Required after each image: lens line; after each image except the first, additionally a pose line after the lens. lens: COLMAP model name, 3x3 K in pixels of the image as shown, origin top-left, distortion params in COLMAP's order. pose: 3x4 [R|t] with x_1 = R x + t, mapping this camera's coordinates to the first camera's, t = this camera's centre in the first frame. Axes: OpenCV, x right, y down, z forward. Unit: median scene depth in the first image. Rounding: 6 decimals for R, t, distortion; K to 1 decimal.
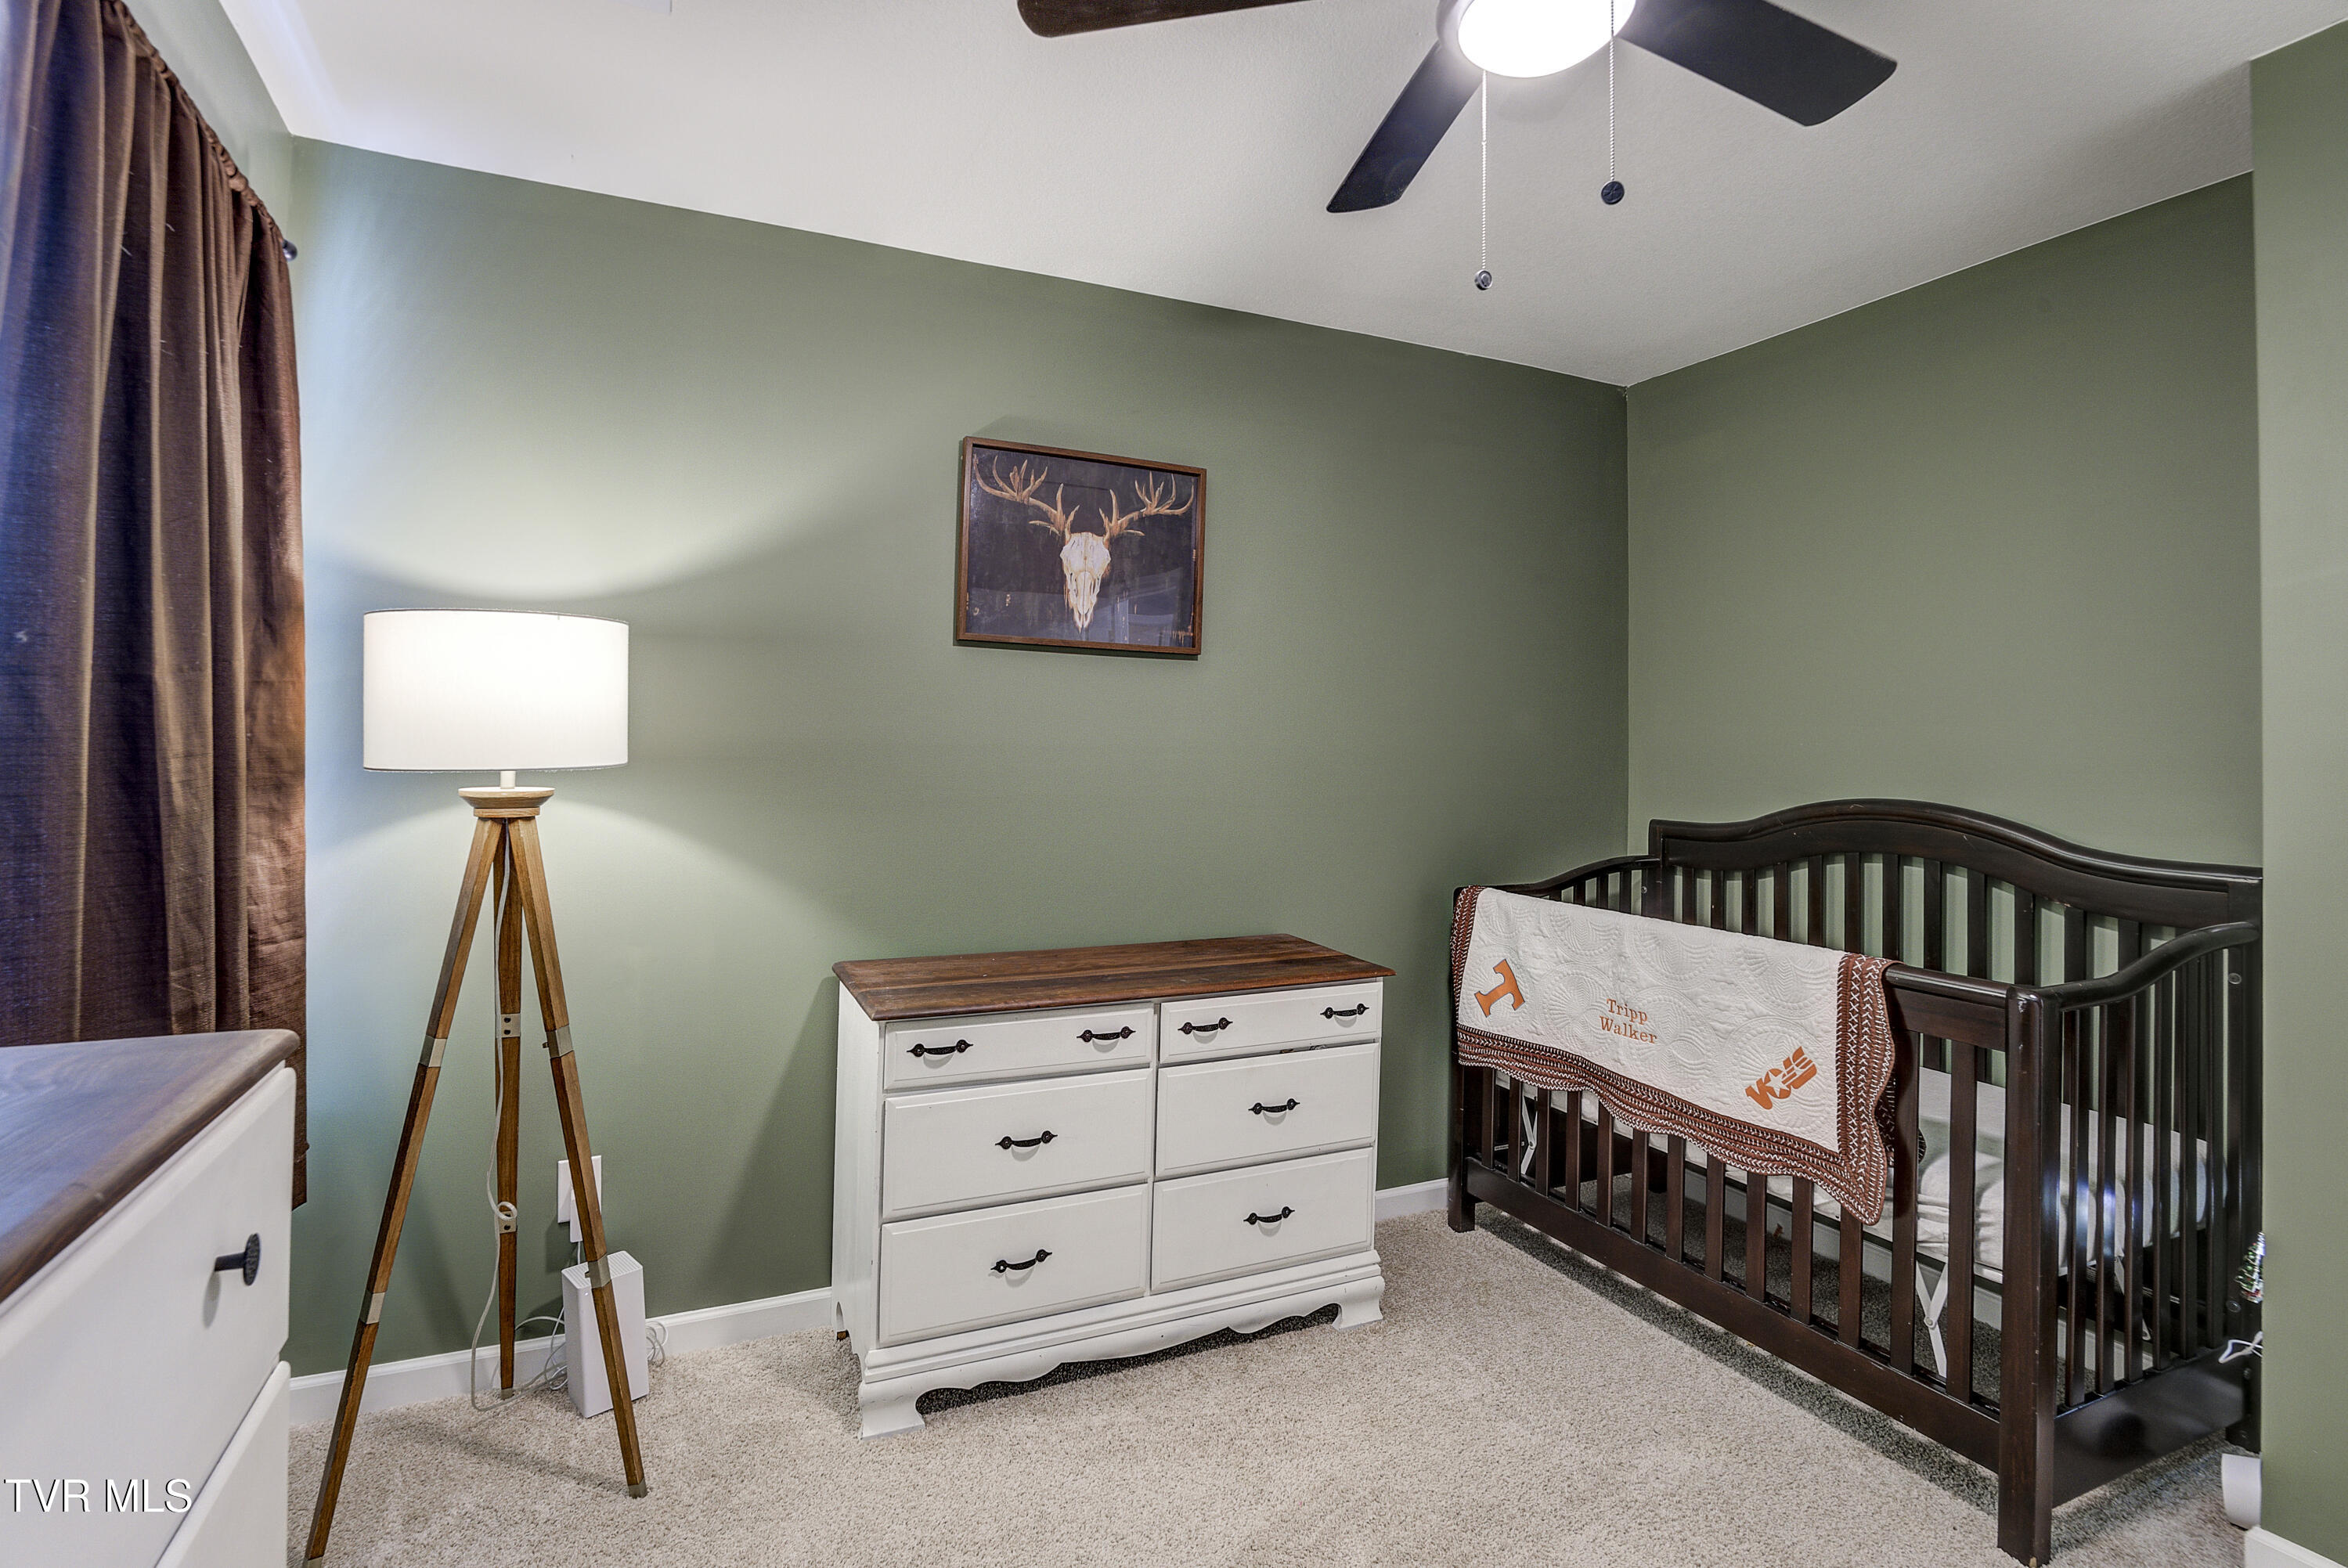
lens RADIAL K [[1148.2, 0, 1185.5], [0, 1148.2, 724.7], [0, 0, 1]] dist [-0.003754, -0.000024]
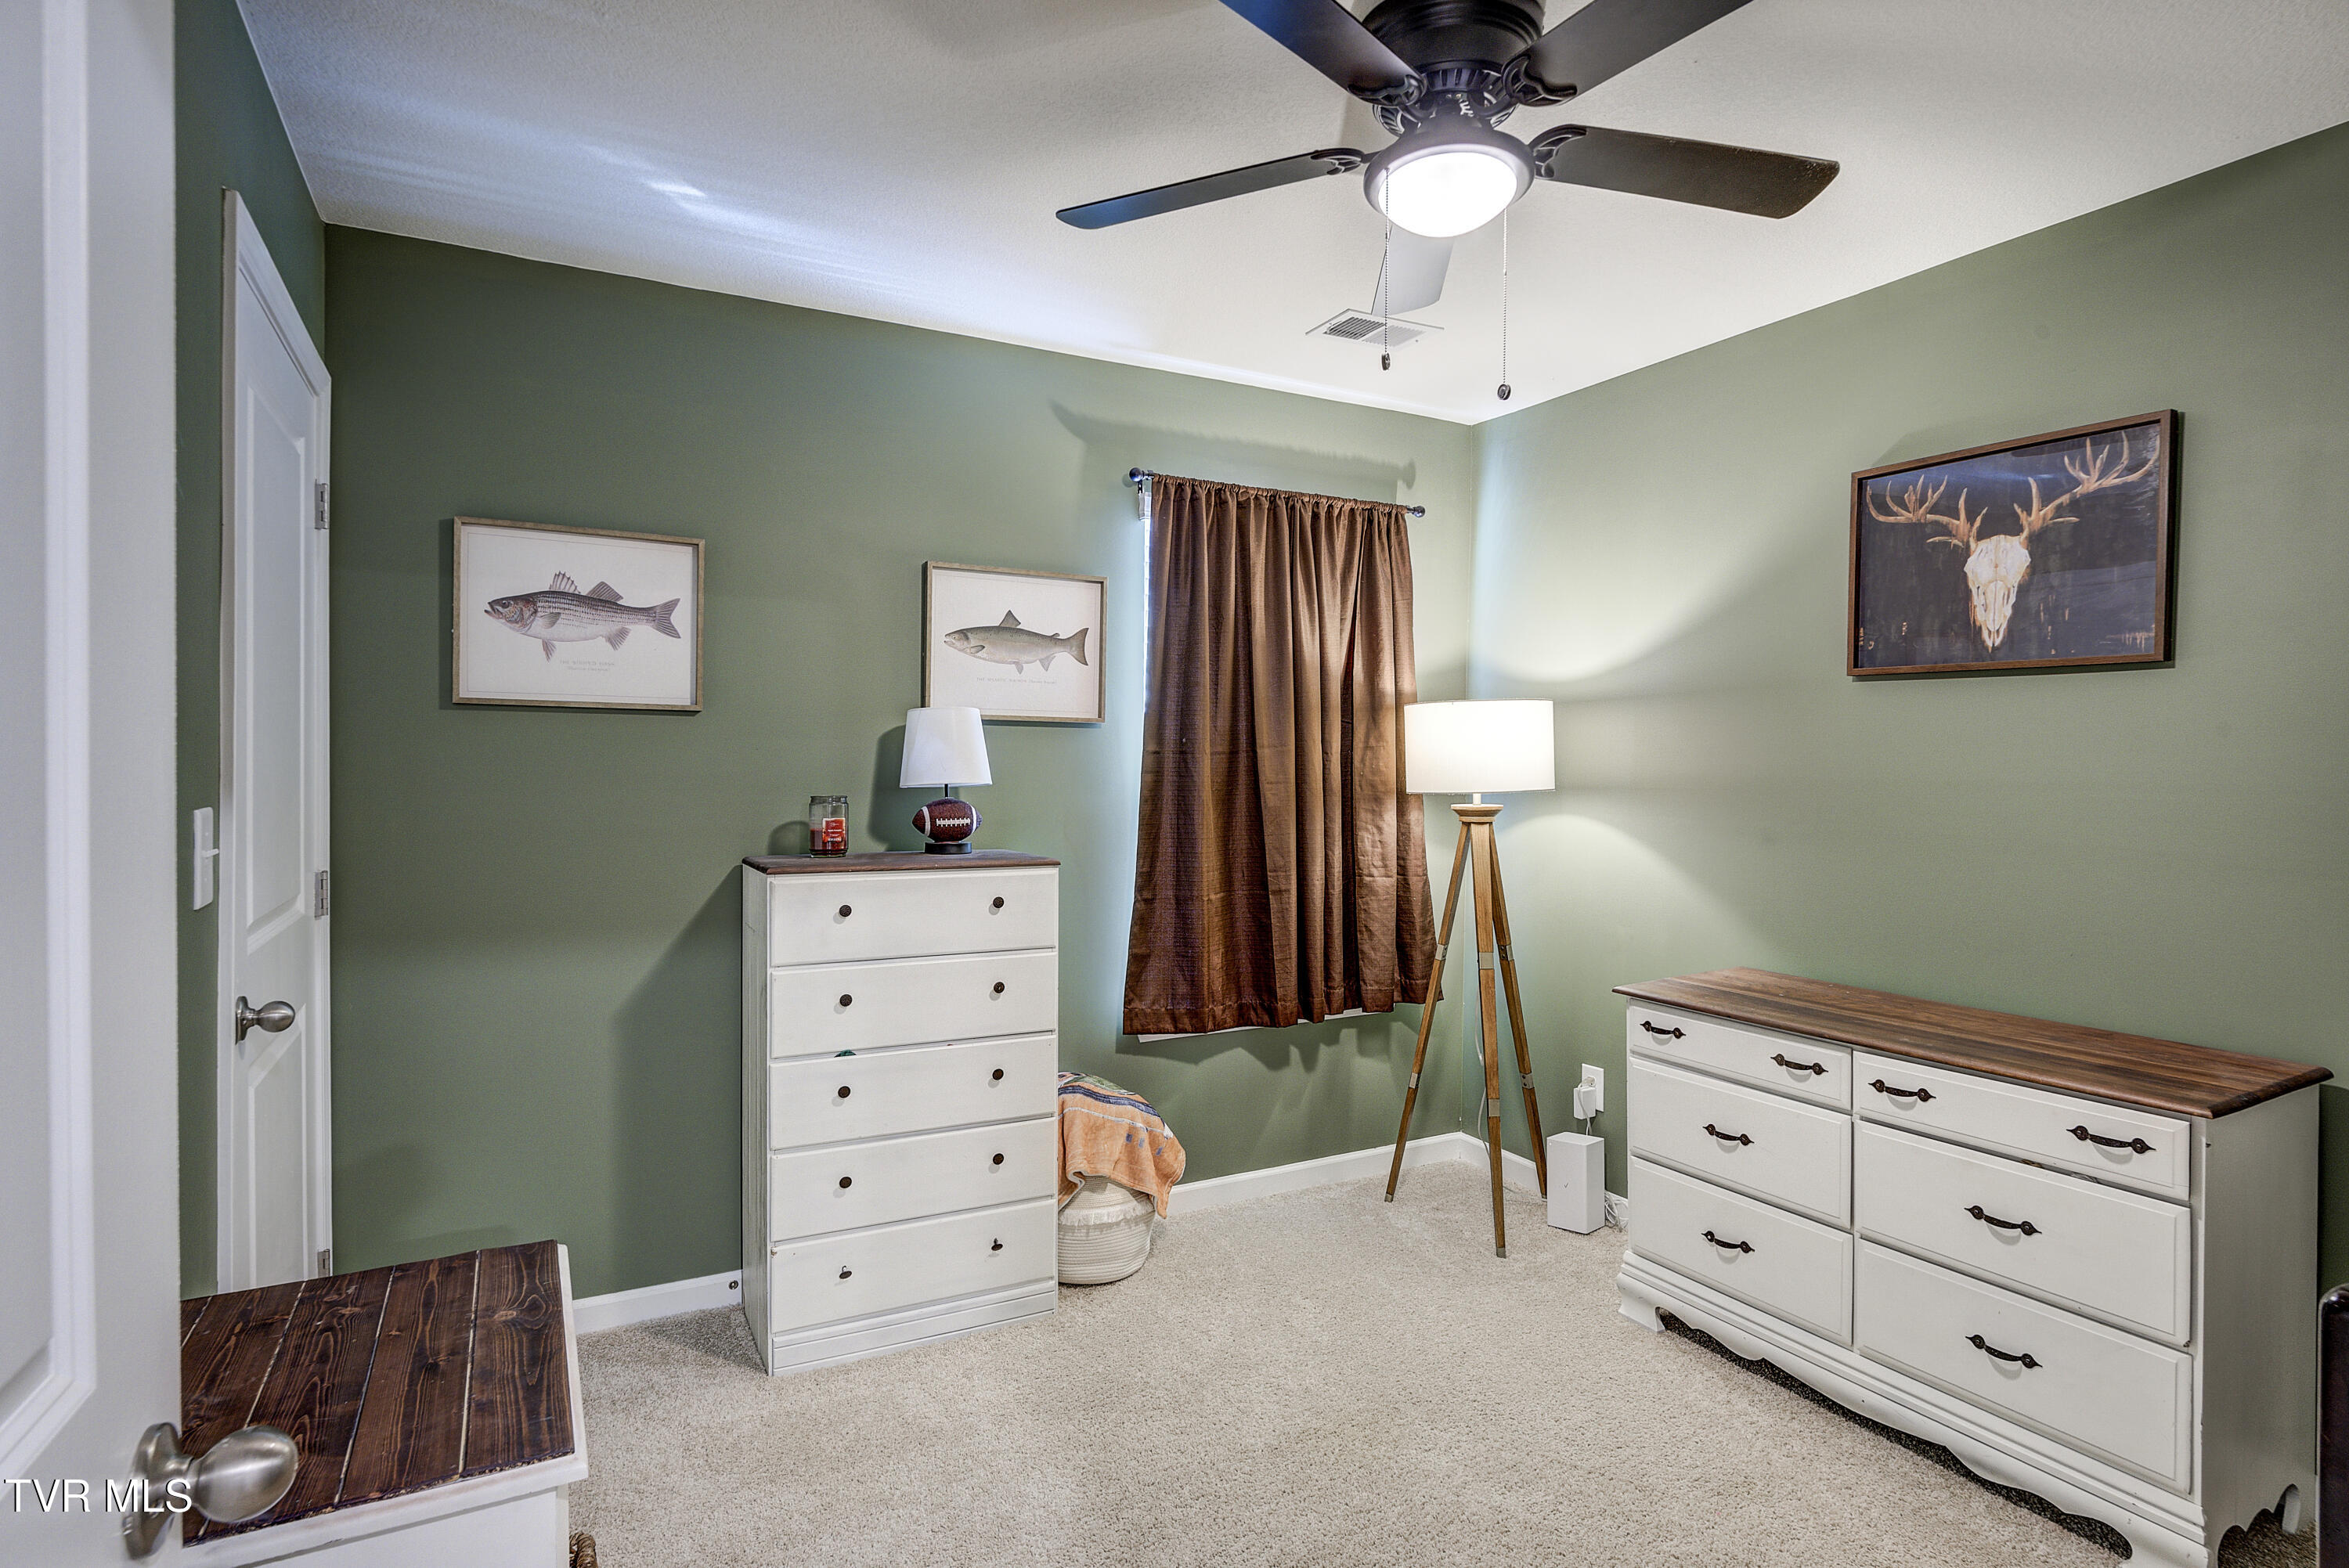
lens RADIAL K [[1224.3, 0, 1178.0], [0, 1224.3, 780.2], [0, 0, 1]] dist [-0.002294, 0.002767]
pose [[0.068989, 0.005786, -0.997601, 0.822009], [0.018661, 0.999801, 0.007090, -0.000293], [0.997443, -0.019106, 0.068867, 0.321686]]
